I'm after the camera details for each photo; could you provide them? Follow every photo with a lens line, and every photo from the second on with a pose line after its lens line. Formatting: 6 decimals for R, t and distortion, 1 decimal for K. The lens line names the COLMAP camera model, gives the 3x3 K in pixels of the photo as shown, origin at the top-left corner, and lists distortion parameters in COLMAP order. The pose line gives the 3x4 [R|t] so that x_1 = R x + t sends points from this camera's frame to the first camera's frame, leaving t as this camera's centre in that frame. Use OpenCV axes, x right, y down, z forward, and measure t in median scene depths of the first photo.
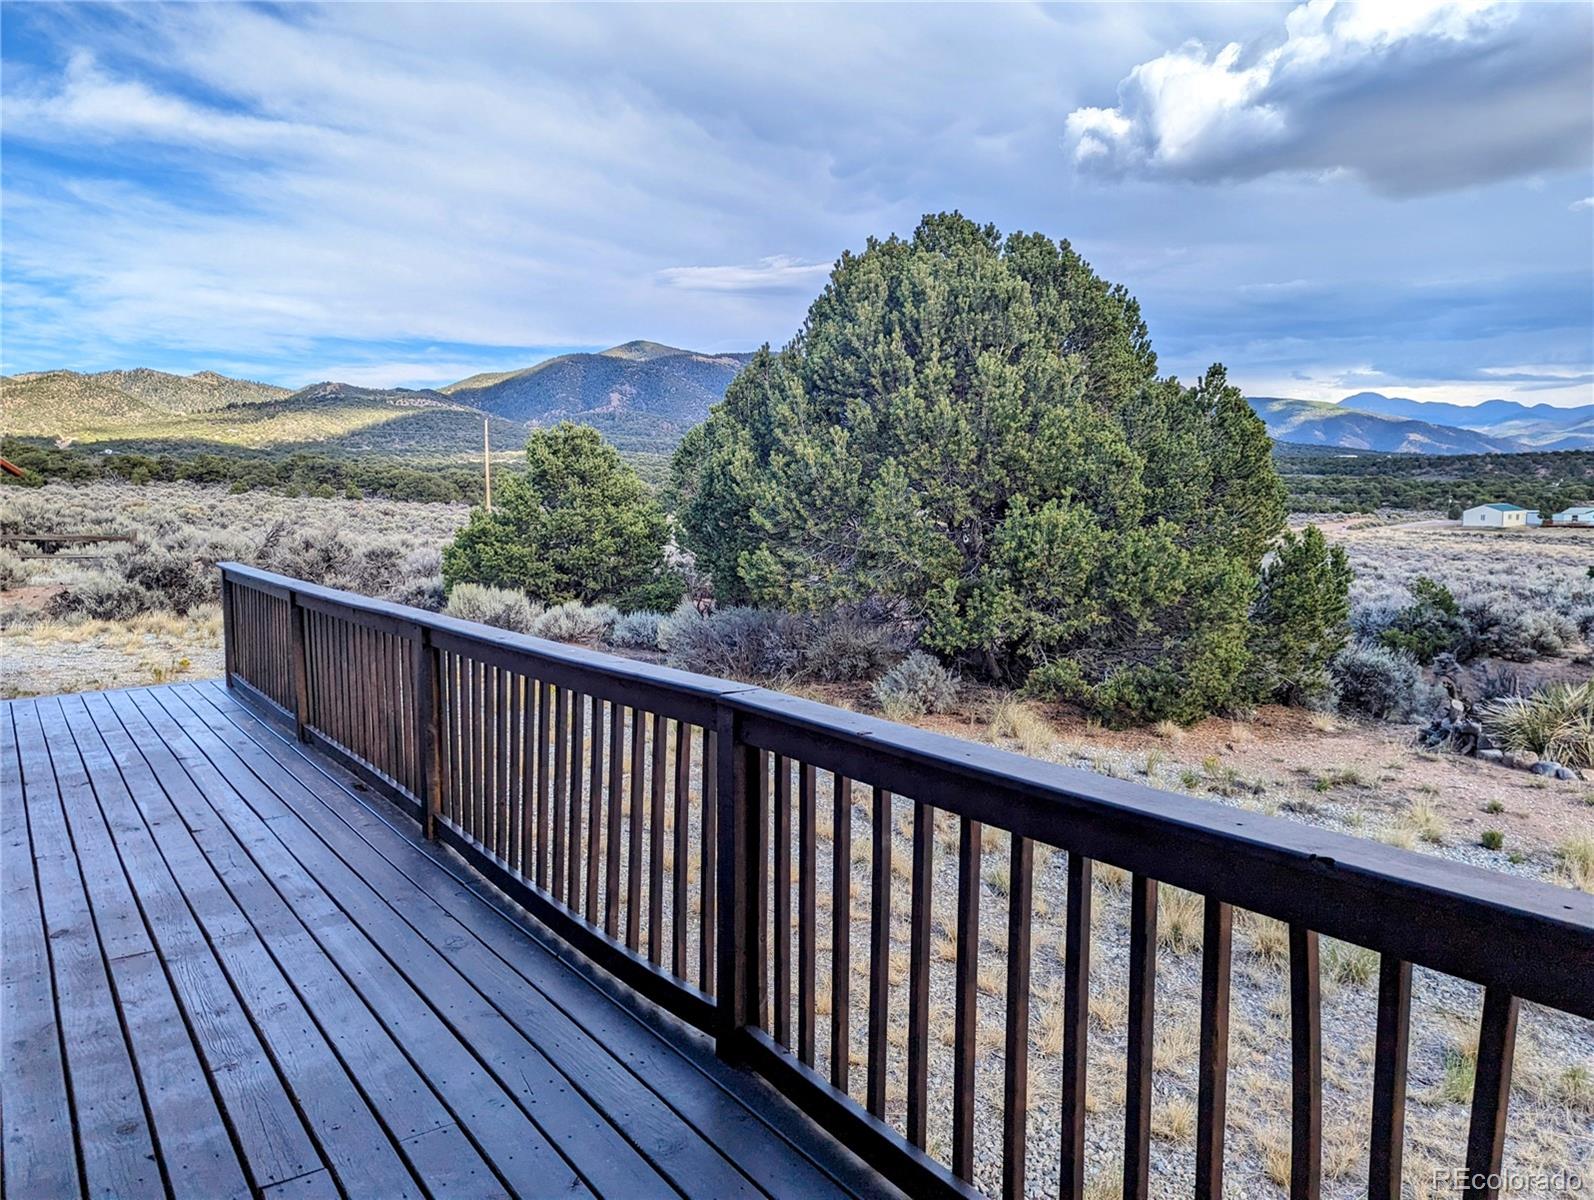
lens RADIAL K [[1108.0, 0, 795.3], [0, 1108.0, 590.0], [0, 0, 1]] dist [0.002393, 0.001564]
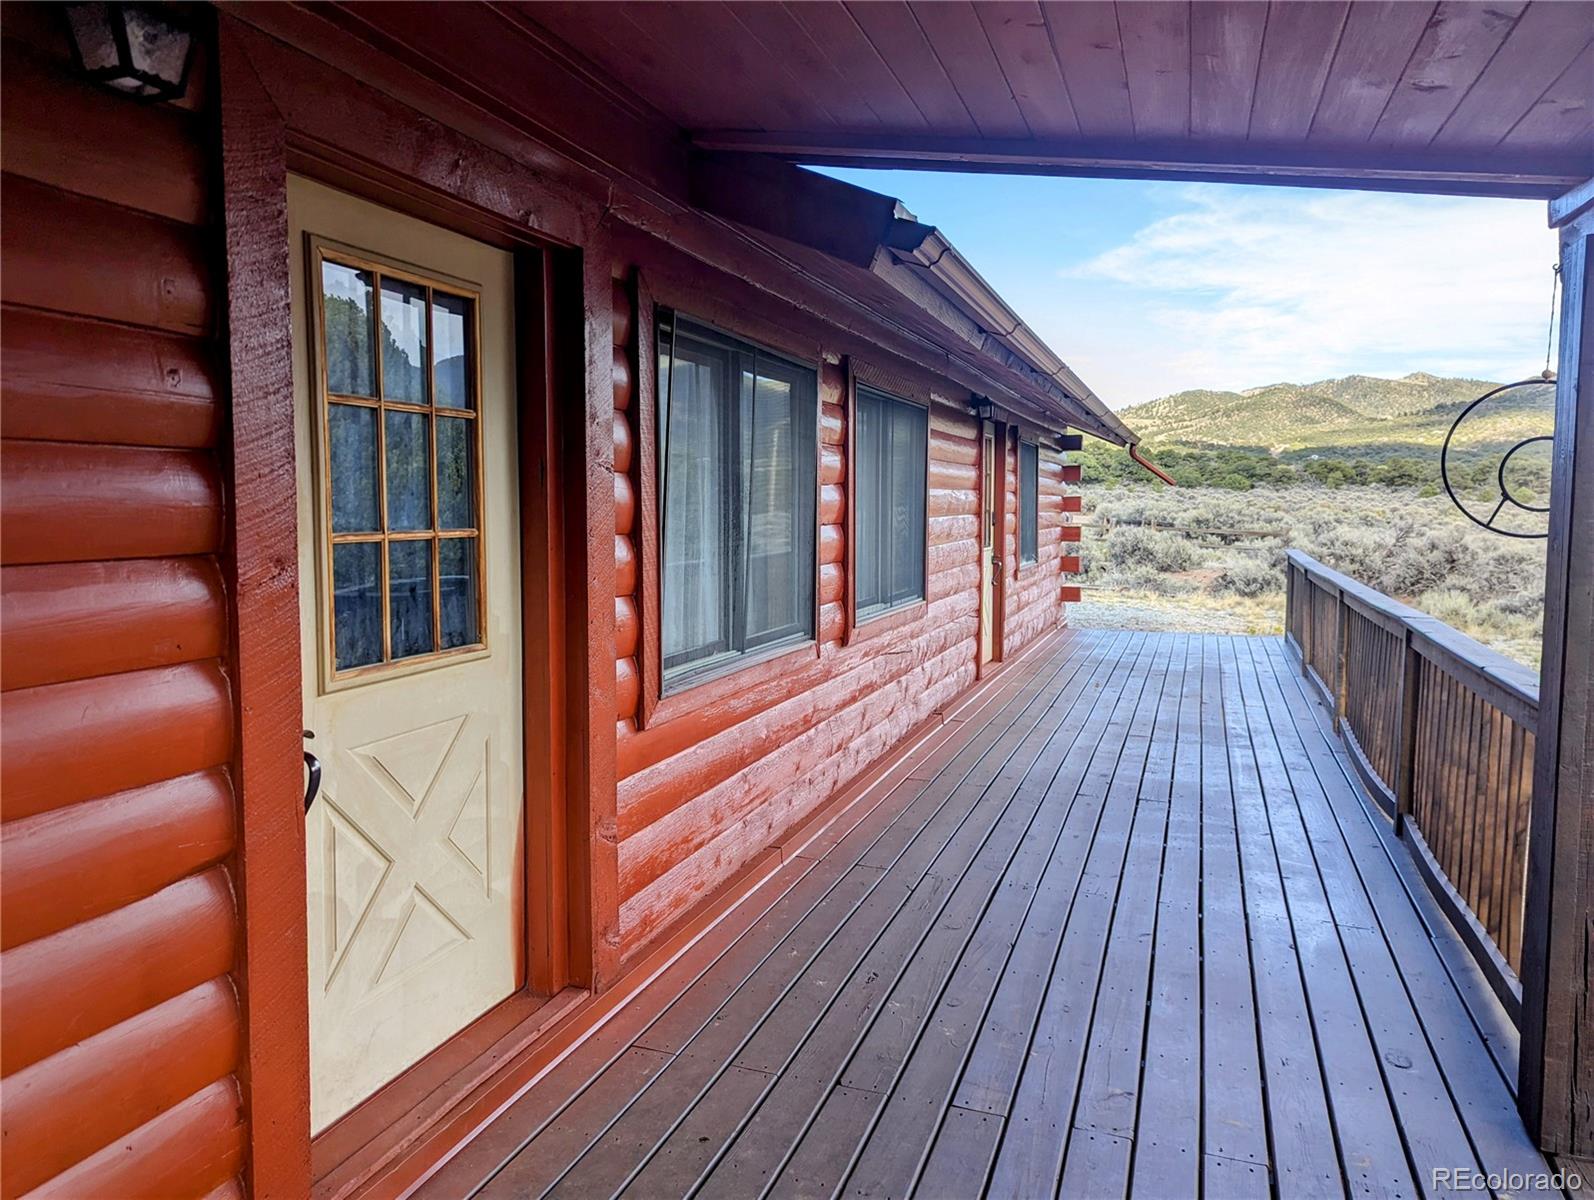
lens RADIAL K [[1108.0, 0, 795.3], [0, 1108.0, 590.0], [0, 0, 1]] dist [0.002393, 0.001564]
pose [[0.551736, 0.076235, -0.830527, 0.081591], [-0.078735, 0.996127, 0.039131, 0.005698], [0.830294, 0.043802, 0.555602, -0.072294]]
